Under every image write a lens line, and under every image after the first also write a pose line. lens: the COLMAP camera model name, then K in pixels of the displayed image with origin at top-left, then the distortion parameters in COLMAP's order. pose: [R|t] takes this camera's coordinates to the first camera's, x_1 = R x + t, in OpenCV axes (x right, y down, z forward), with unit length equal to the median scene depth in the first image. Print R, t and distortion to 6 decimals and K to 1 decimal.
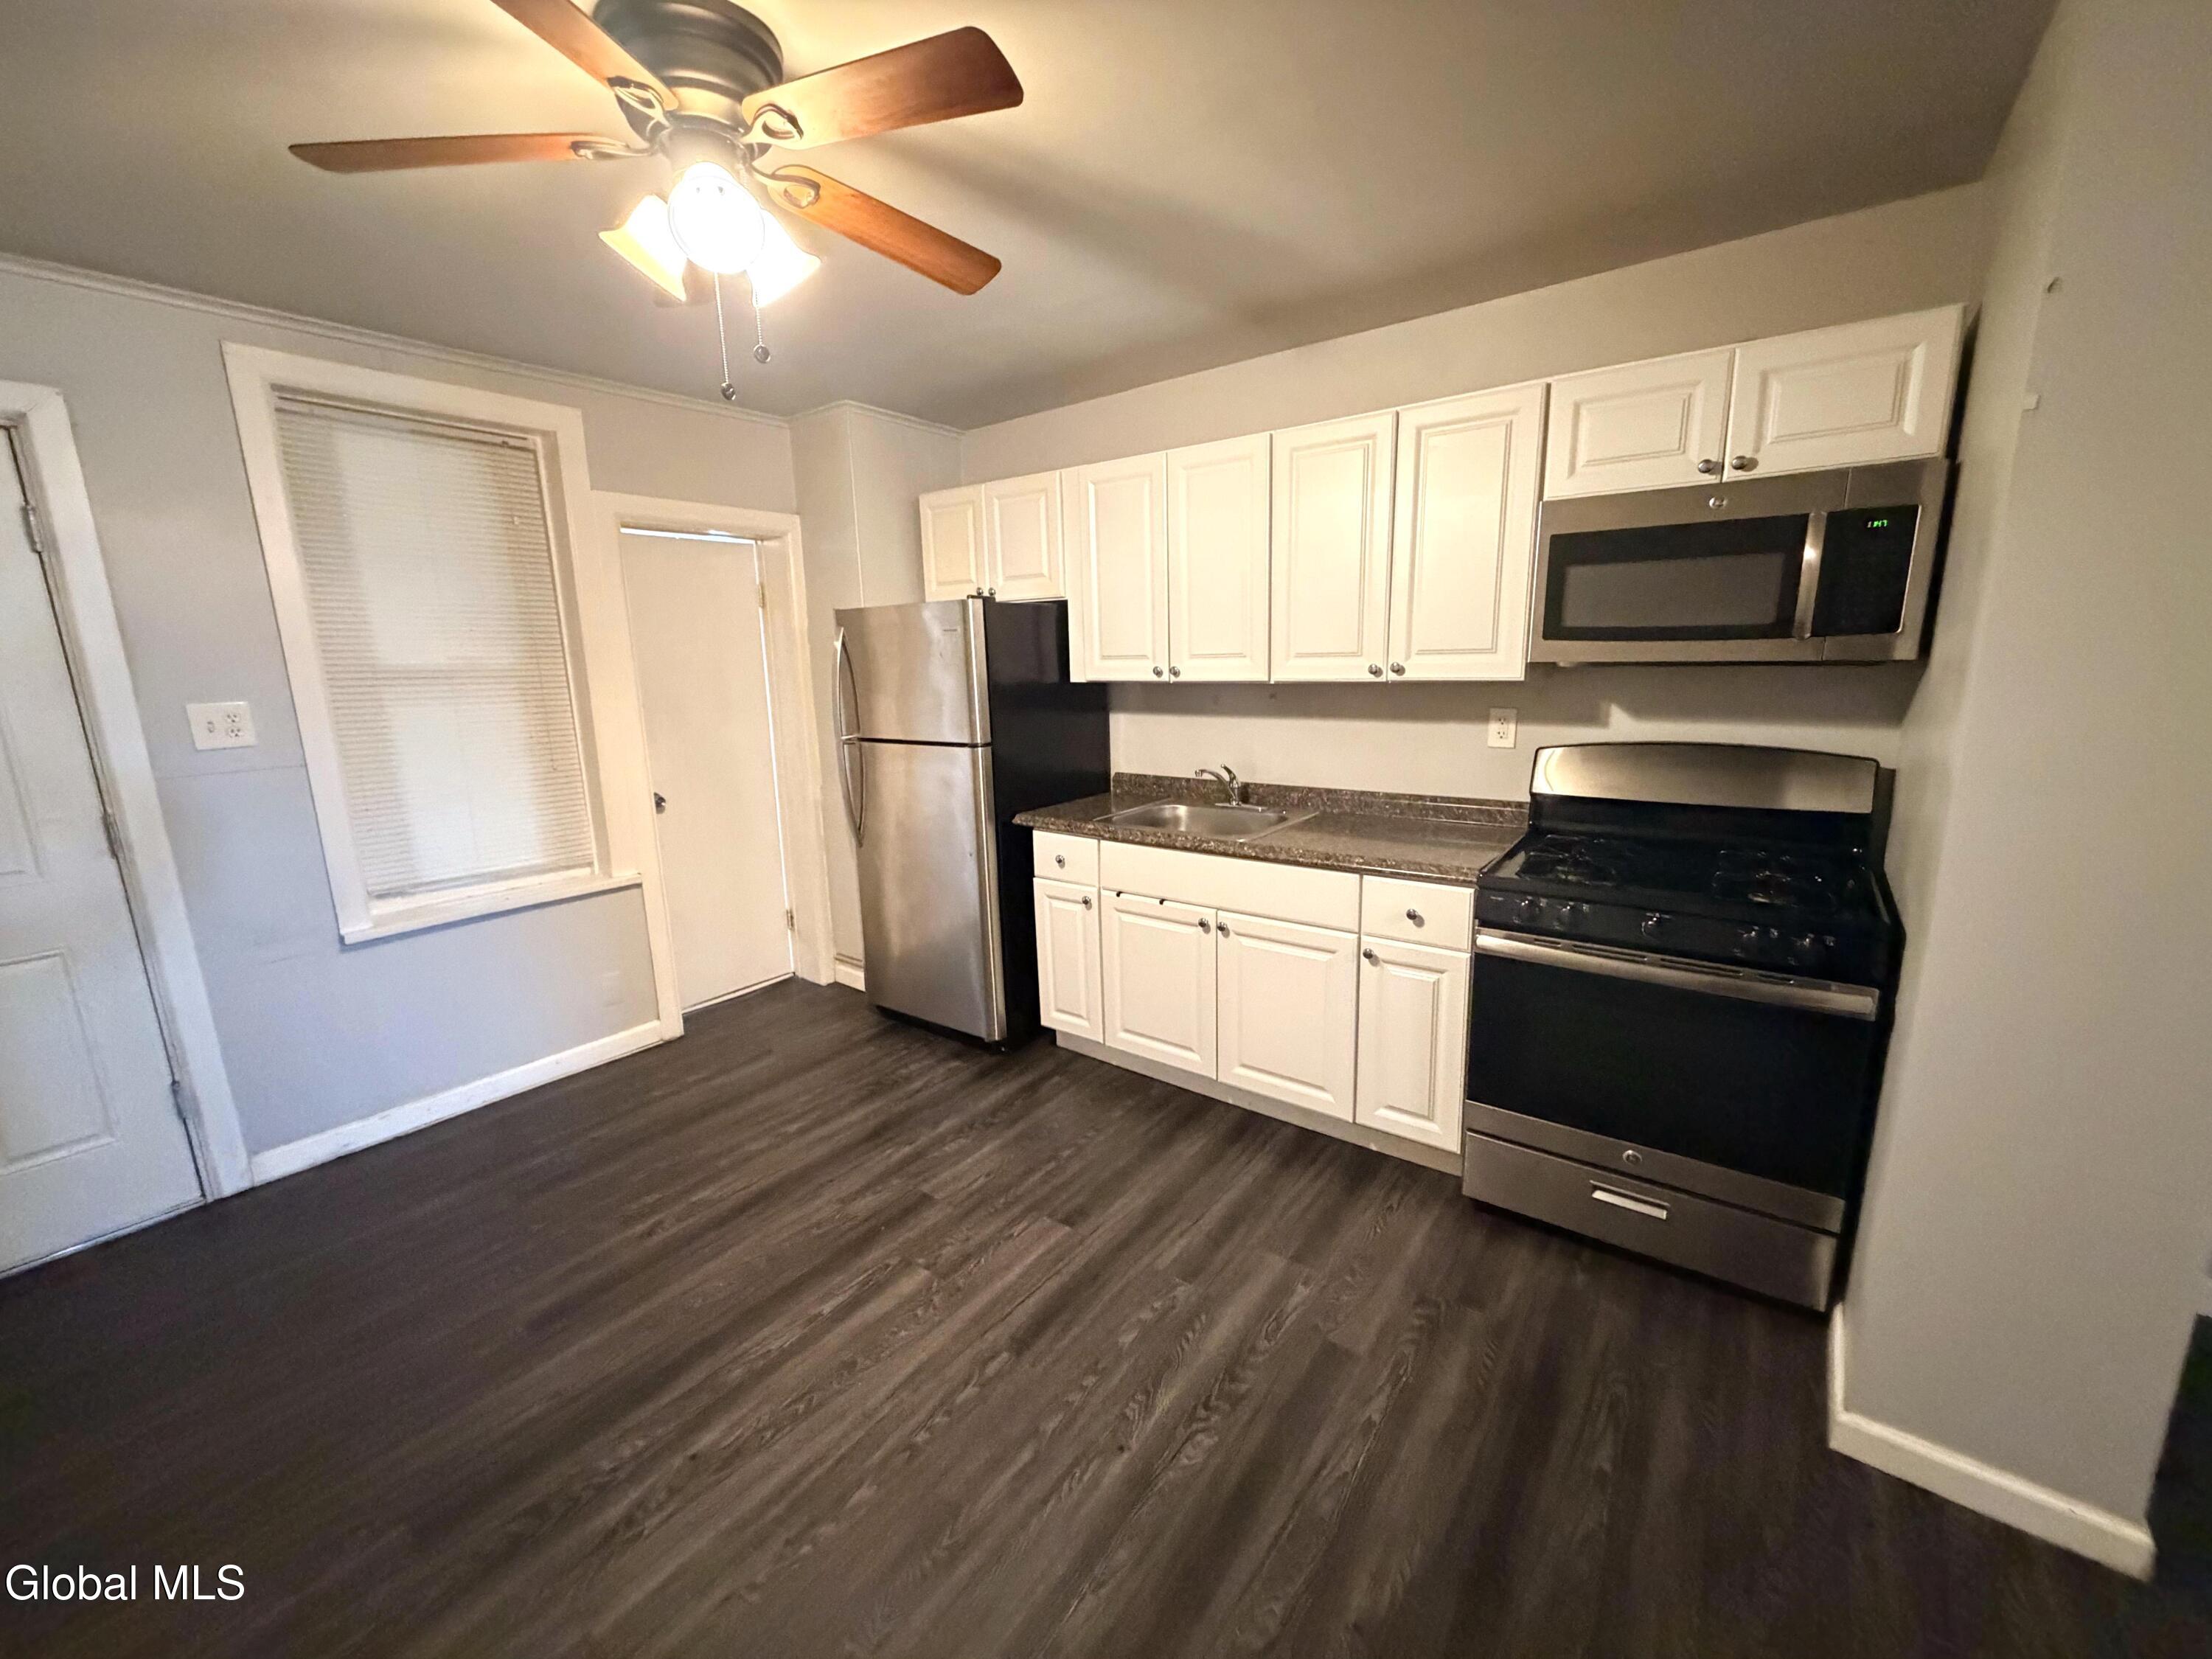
lens RADIAL K [[891.2, 0, 1106.0], [0, 891.2, 829.5], [0, 0, 1]] dist [0.007349, 0.000043]
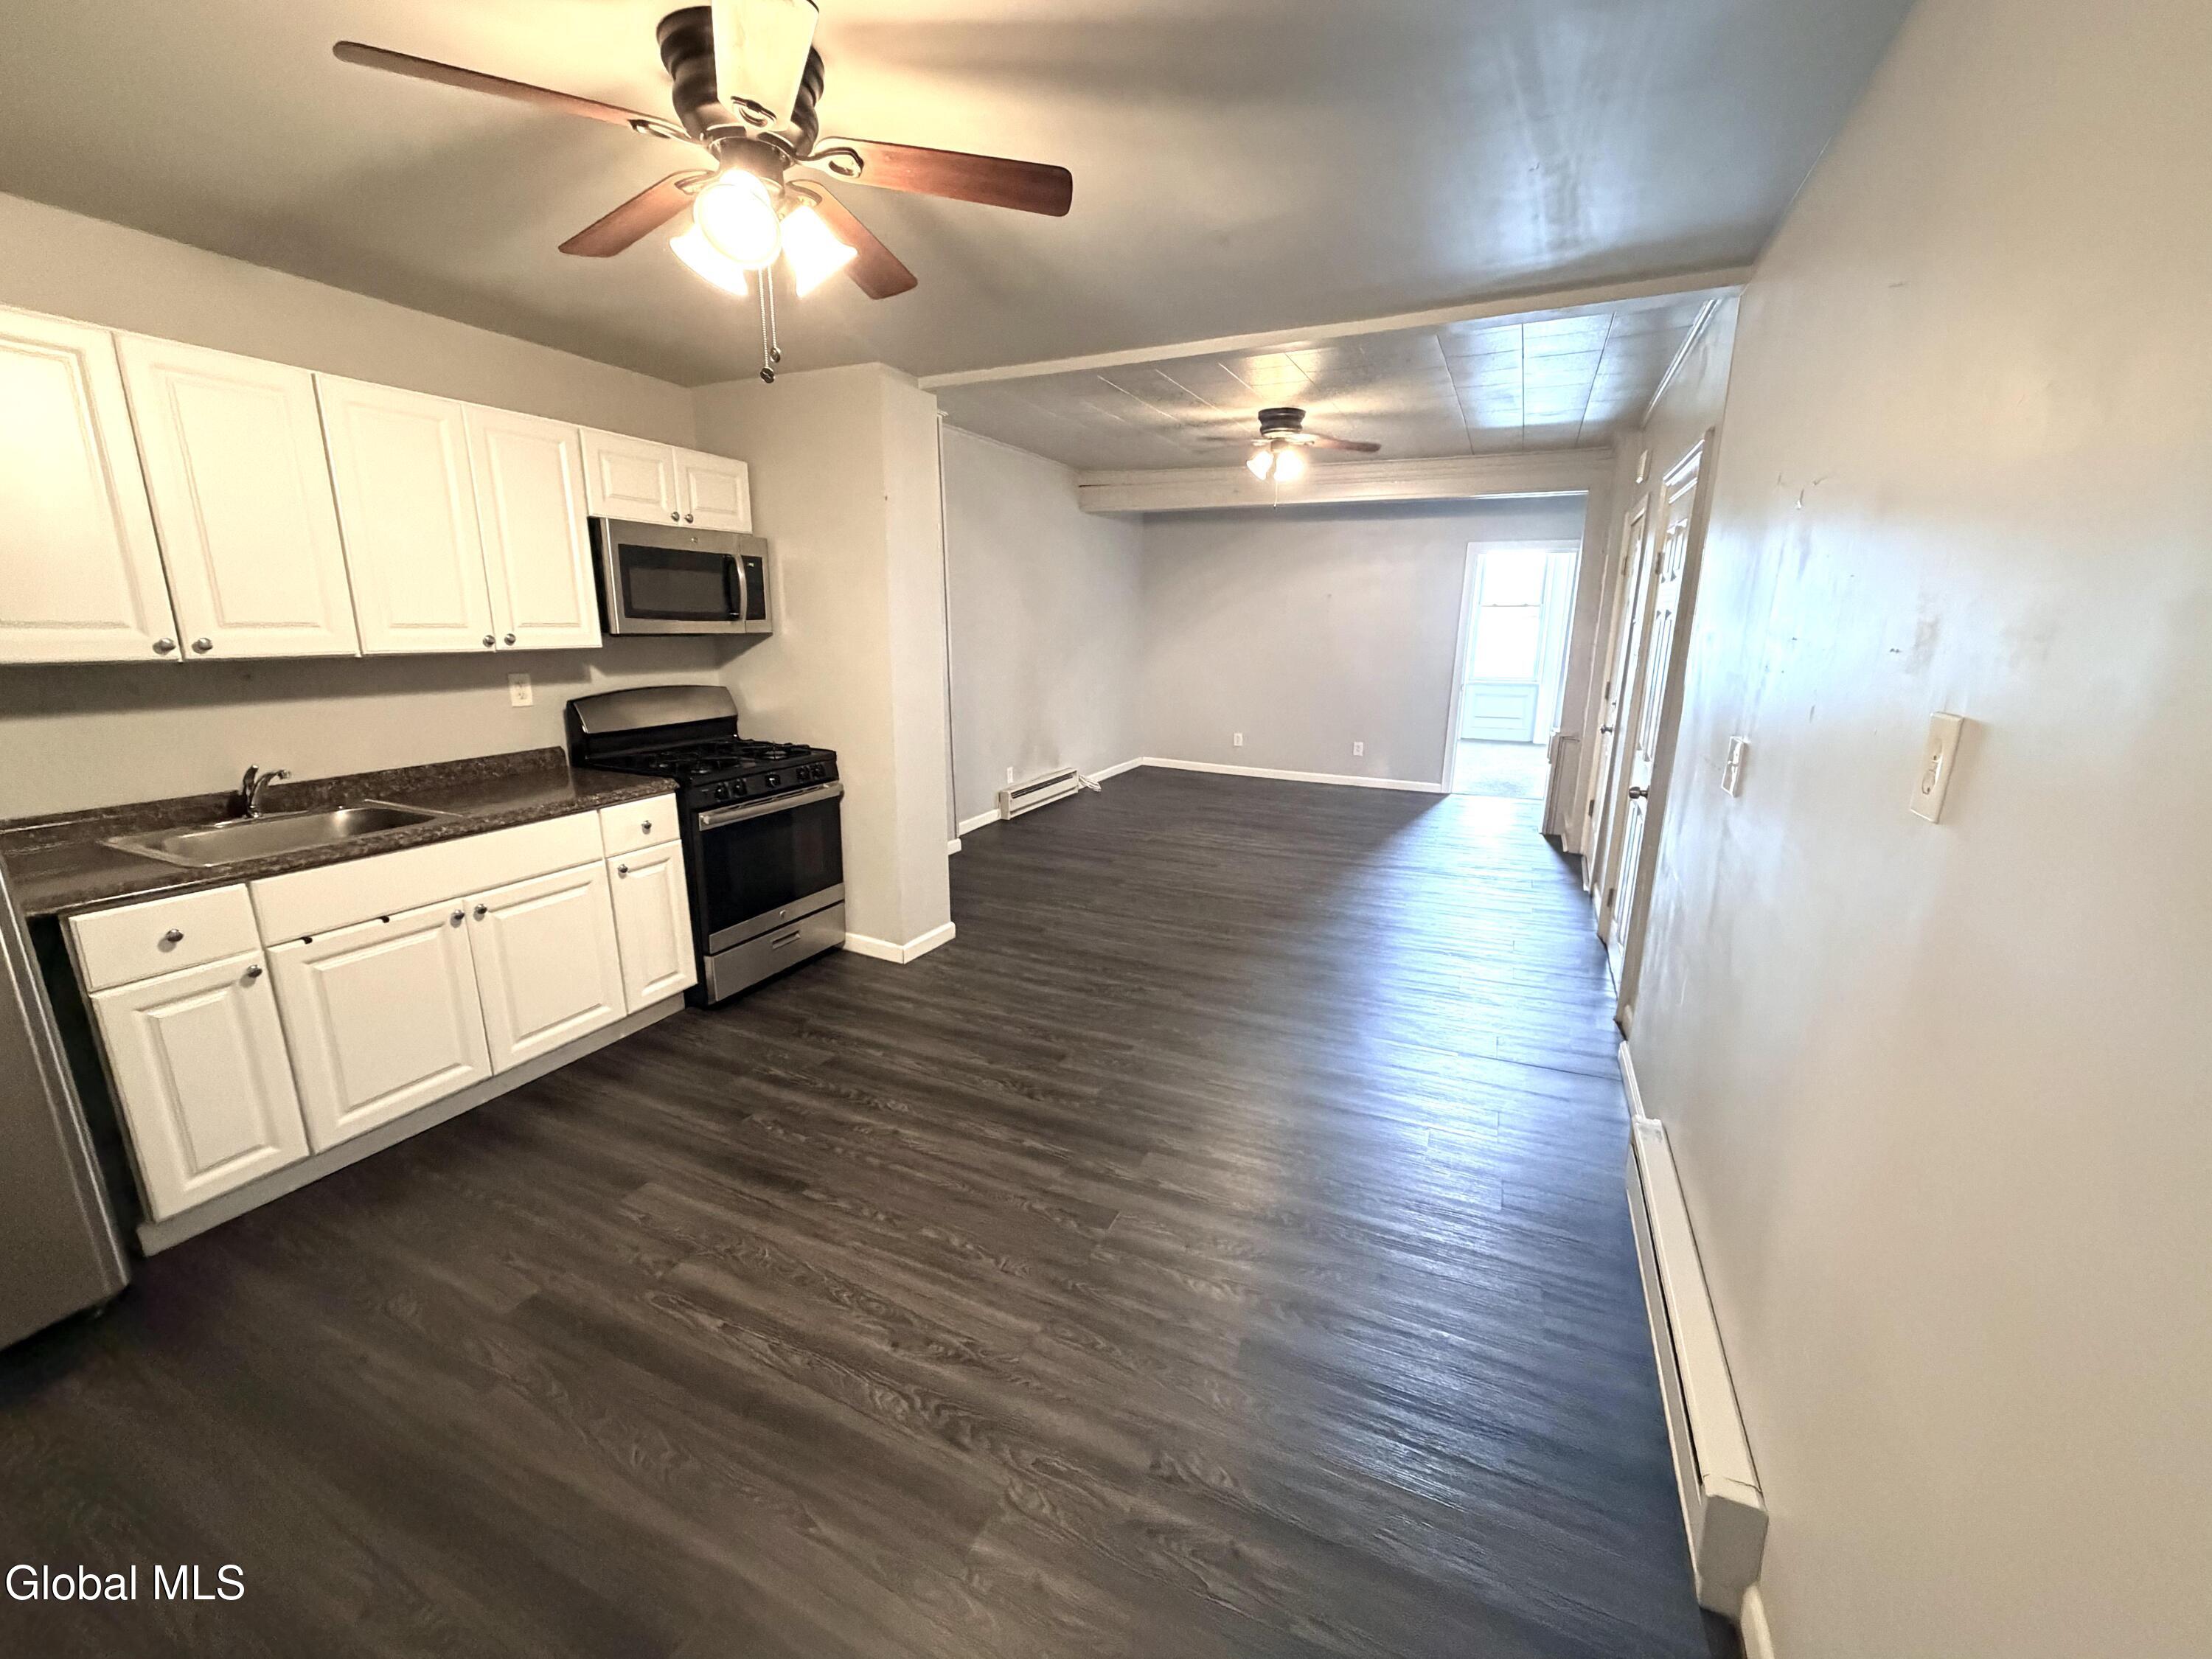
lens RADIAL K [[891.2, 0, 1106.0], [0, 891.2, 829.5], [0, 0, 1]] dist [0.007349, 0.000043]
pose [[-0.227373, -0.201192, 0.952798, -1.062562], [0.191818, 0.950002, 0.246376, -0.093114], [-0.954729, 0.238783, -0.177413, 0.584589]]
